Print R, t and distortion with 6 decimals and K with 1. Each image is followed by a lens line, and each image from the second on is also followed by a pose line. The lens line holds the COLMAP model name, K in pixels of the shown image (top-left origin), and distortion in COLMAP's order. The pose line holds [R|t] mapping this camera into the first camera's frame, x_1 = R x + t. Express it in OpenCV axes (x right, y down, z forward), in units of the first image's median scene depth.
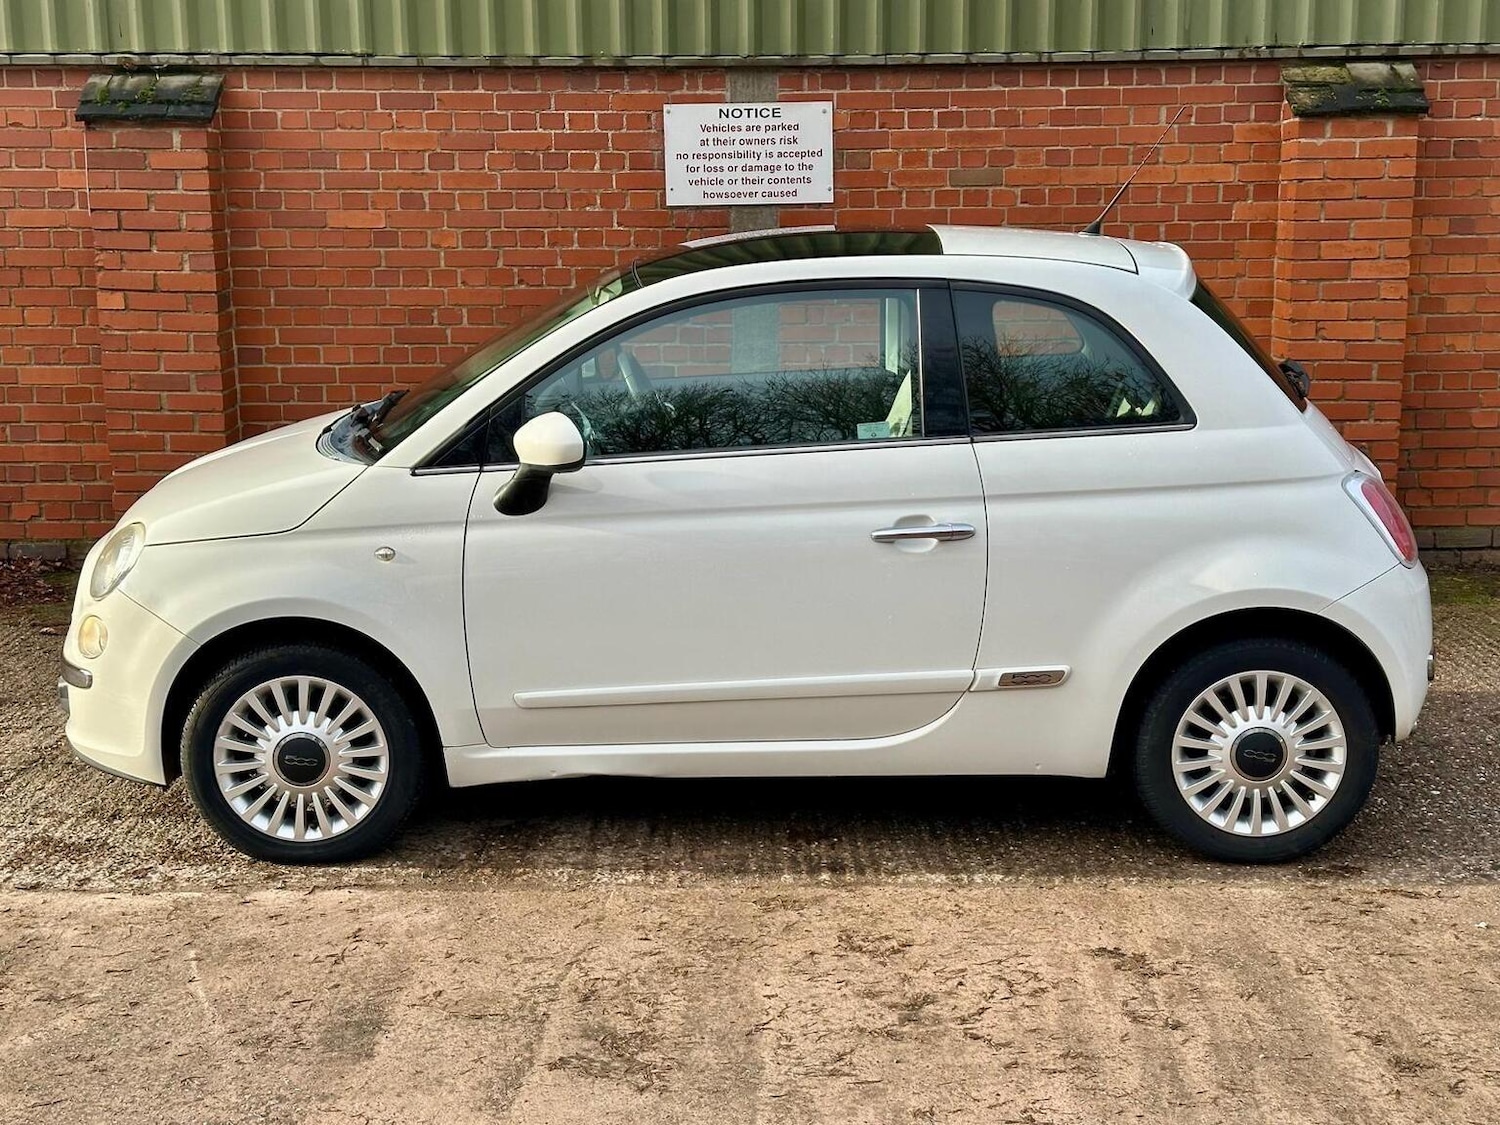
lens RADIAL K [[2064.5, 0, 760.4], [0, 2064.5, 562.0], [0, 0, 1]] dist [0.208579, -0.401856]
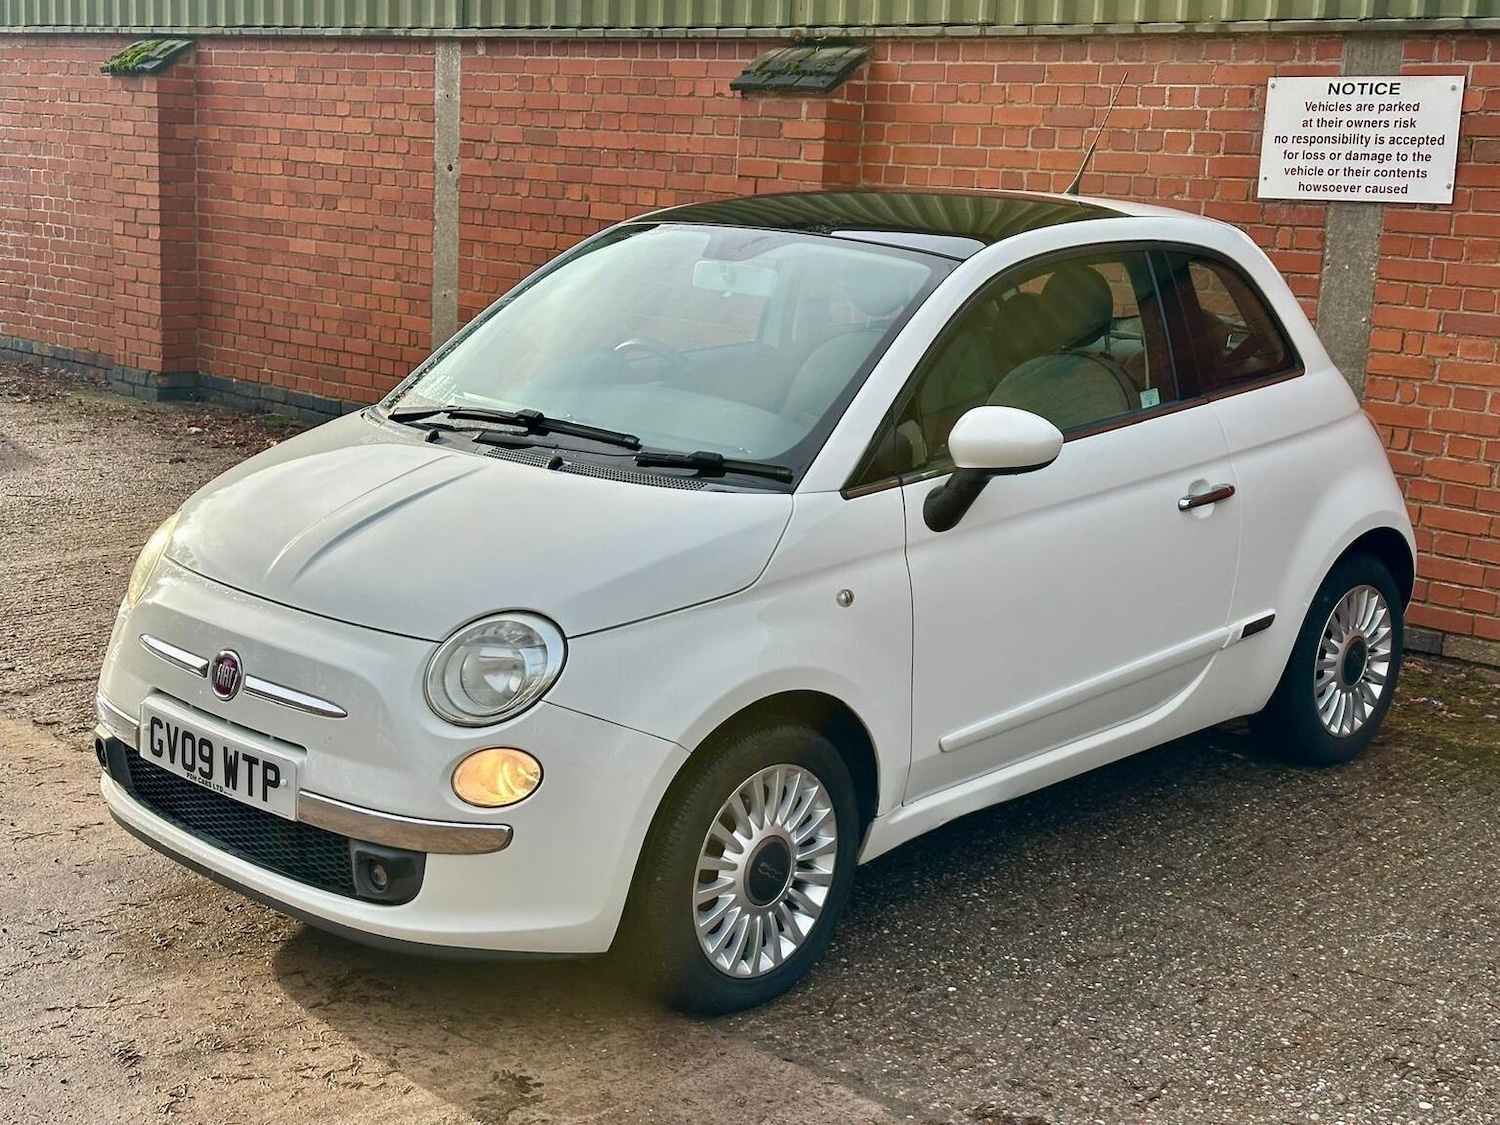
lens RADIAL K [[2068.2, 0, 742.5], [0, 2068.2, 550.1], [0, 0, 1]] dist [0.228505, -0.527514]
pose [[0.718067, 0.169963, -0.674902, 0.407157], [-0.181163, 0.981940, 0.054536, -0.040476], [0.671982, 0.083107, 0.735889, 0.248558]]
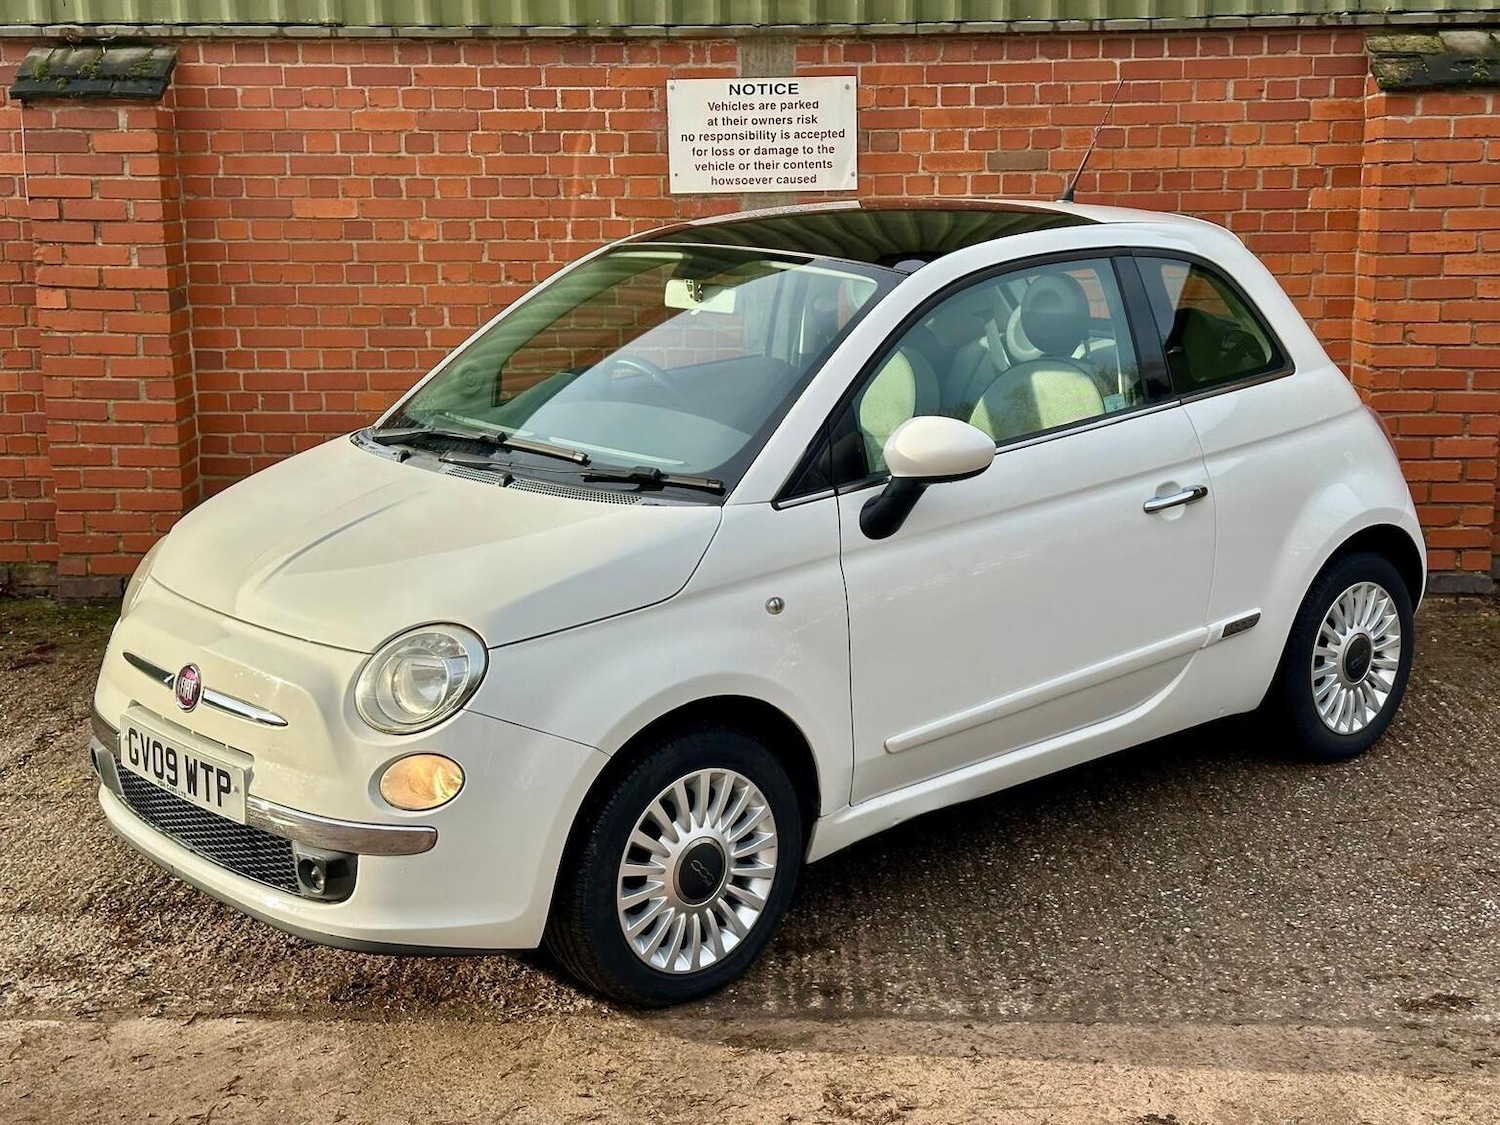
lens RADIAL K [[2066.6, 0, 759.6], [0, 2066.6, 563.7], [0, 0, 1]] dist [0.214560, -0.461318]
pose [[0.999594, 0.004642, -0.028108, 0.019296], [-0.004491, 0.999975, 0.005403, -0.017112], [0.028133, -0.005274, 0.999590, 0.105509]]
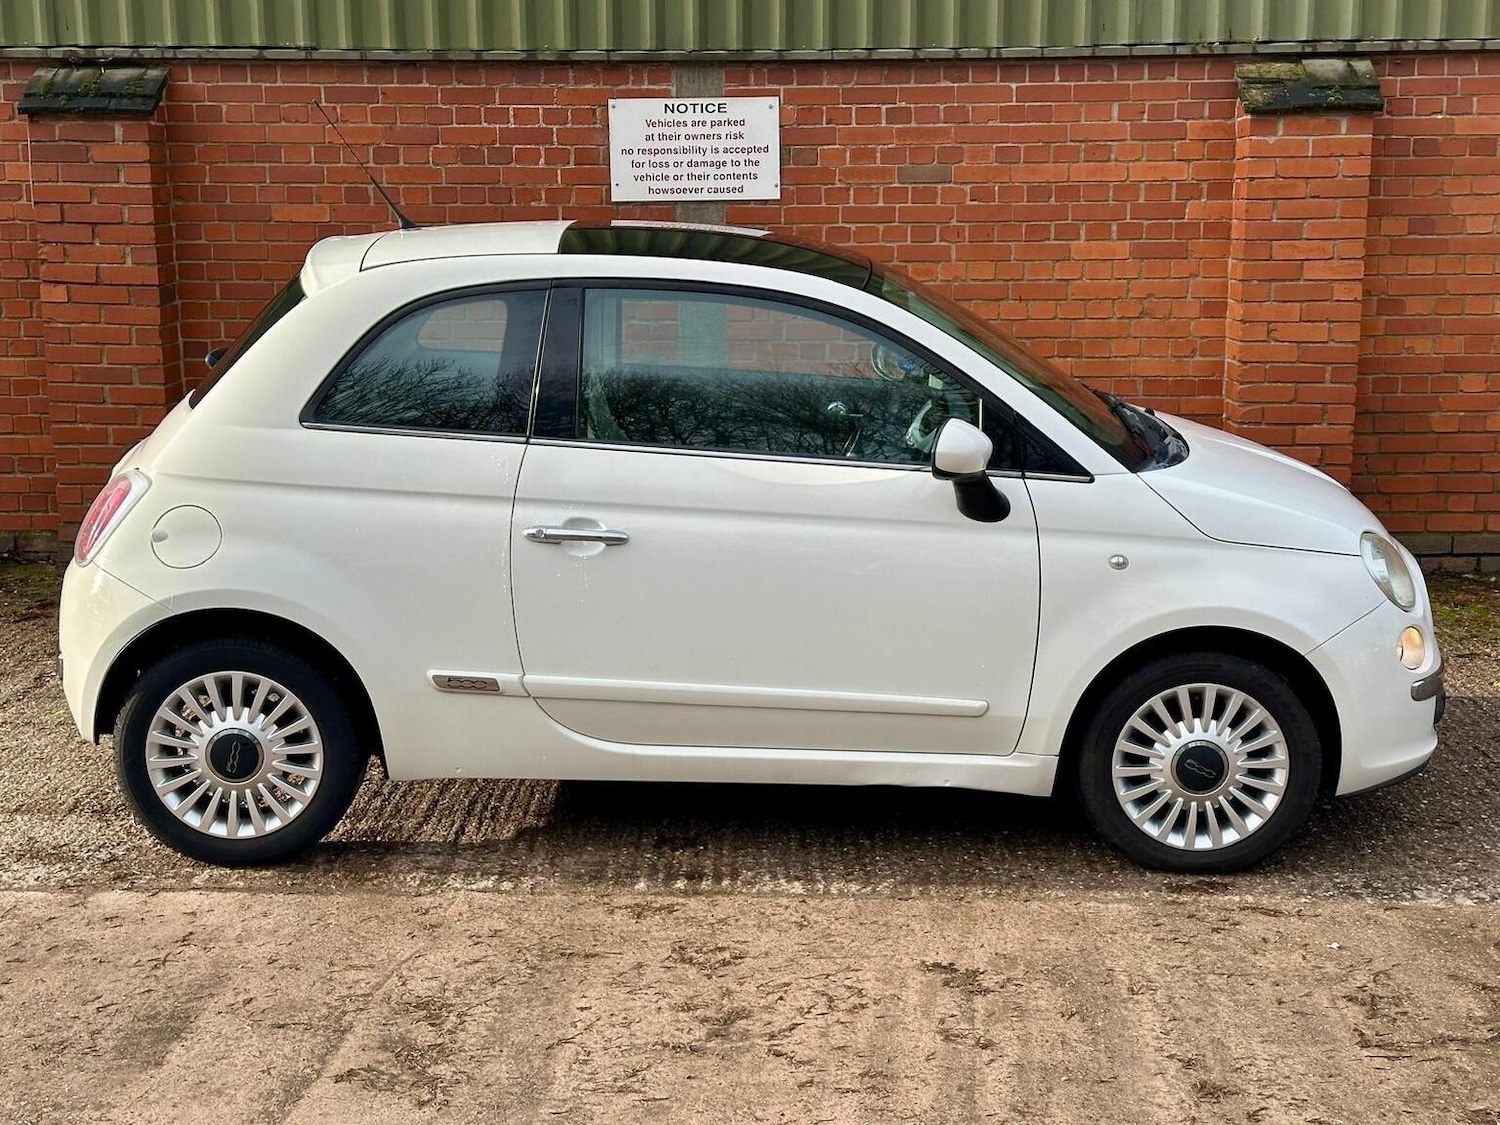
lens RADIAL K [[2064.9, 0, 752.8], [0, 2064.9, 561.8], [0, 0, 1]] dist [0.211218, -0.421959]
pose [[0.999198, 0.011017, -0.038509, 0.062868], [-0.010881, 0.999934, 0.003725, -0.003757], [0.038547, -0.003303, 0.999251, 0.009702]]
